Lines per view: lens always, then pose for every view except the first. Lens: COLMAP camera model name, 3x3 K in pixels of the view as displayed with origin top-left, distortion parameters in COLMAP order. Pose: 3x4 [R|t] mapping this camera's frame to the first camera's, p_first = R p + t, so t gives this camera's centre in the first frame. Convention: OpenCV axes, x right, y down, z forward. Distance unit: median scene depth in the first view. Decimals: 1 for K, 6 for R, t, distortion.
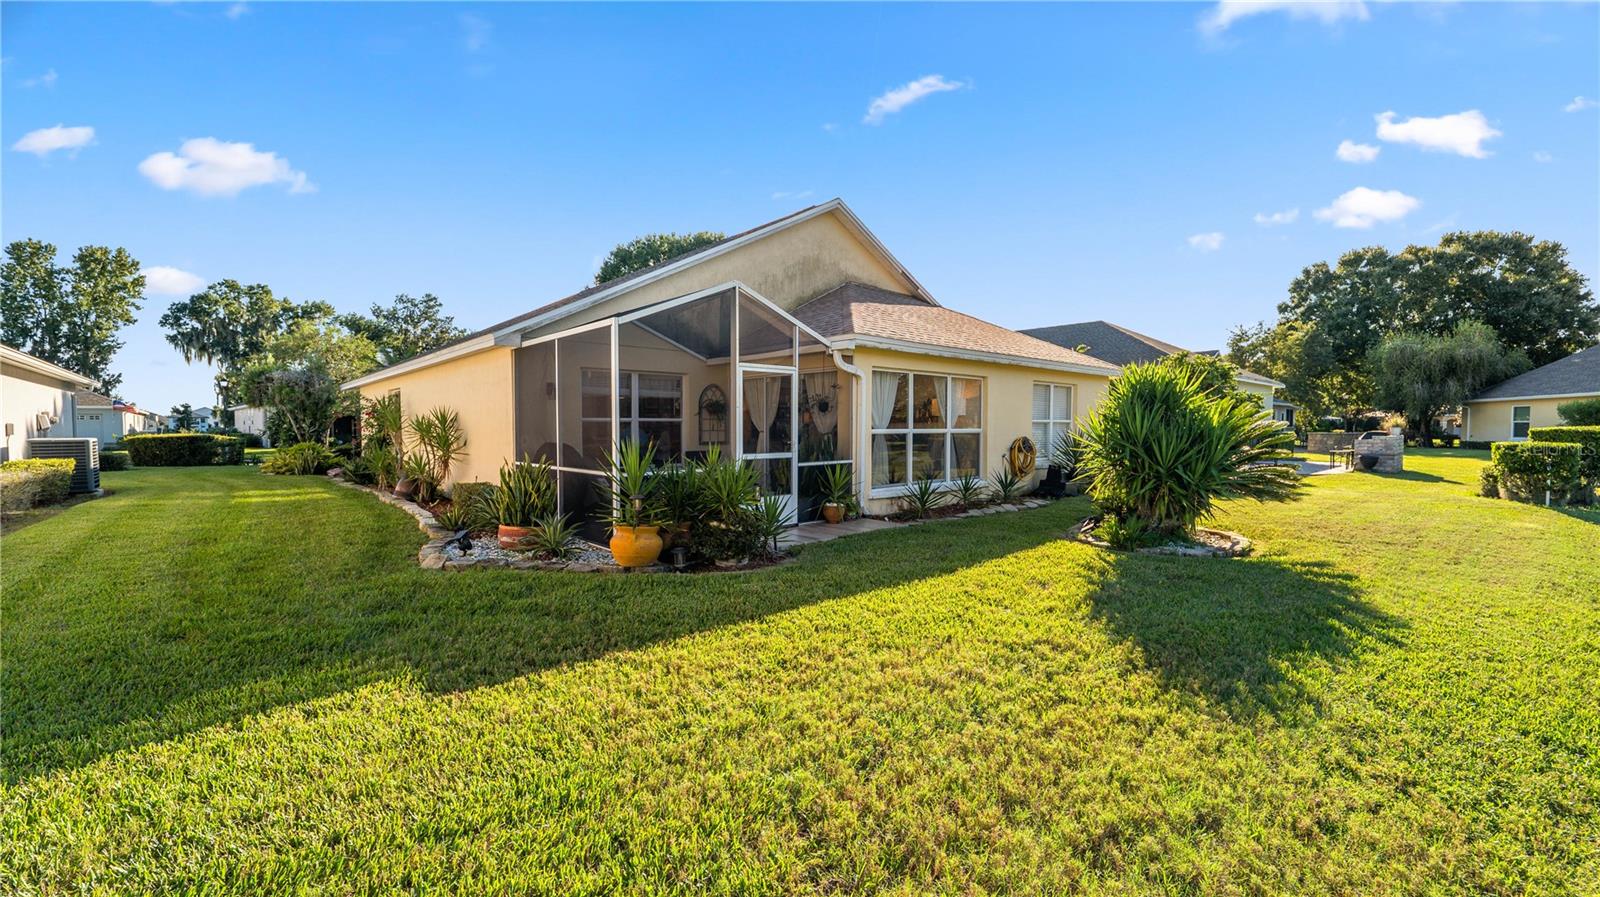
lens RADIAL K [[657.0, 0, 800.5], [0, 657.0, 440.7], [0, 0, 1]] dist [-0.011146, 0.001207]
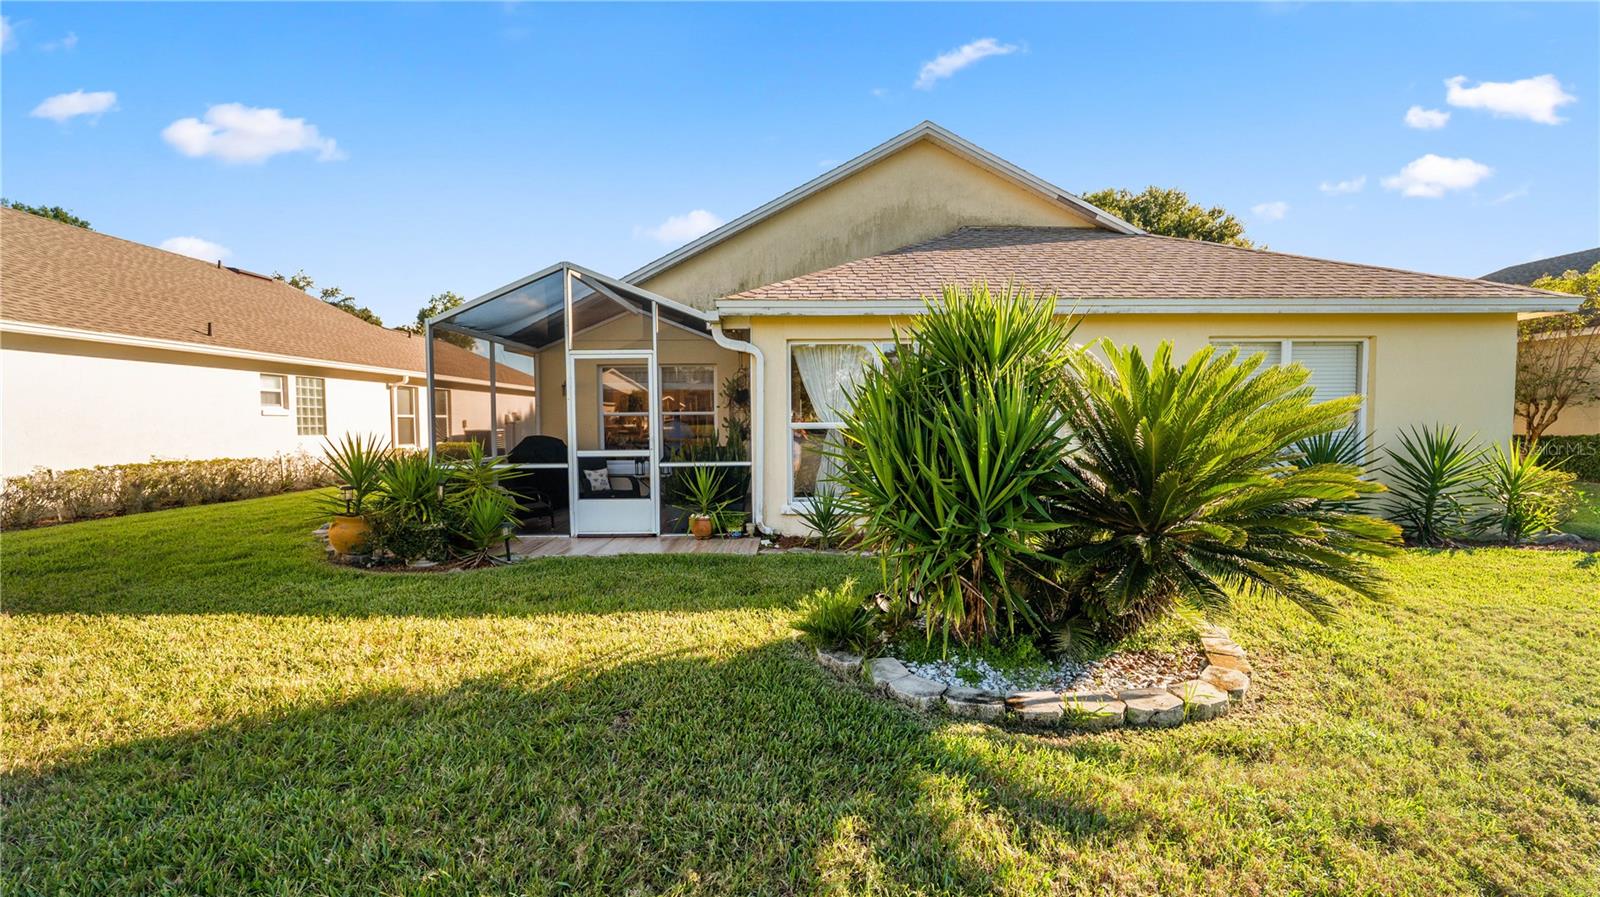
lens RADIAL K [[657.0, 0, 796.9], [0, 657.0, 453.1], [0, 0, 1]] dist [-0.011146, 0.001207]
pose [[0.749877, 0.027266, -0.661015, 0.653025], [-0.006643, 0.999410, 0.033688, -0.008212], [0.661544, -0.020871, 0.749616, 0.450693]]
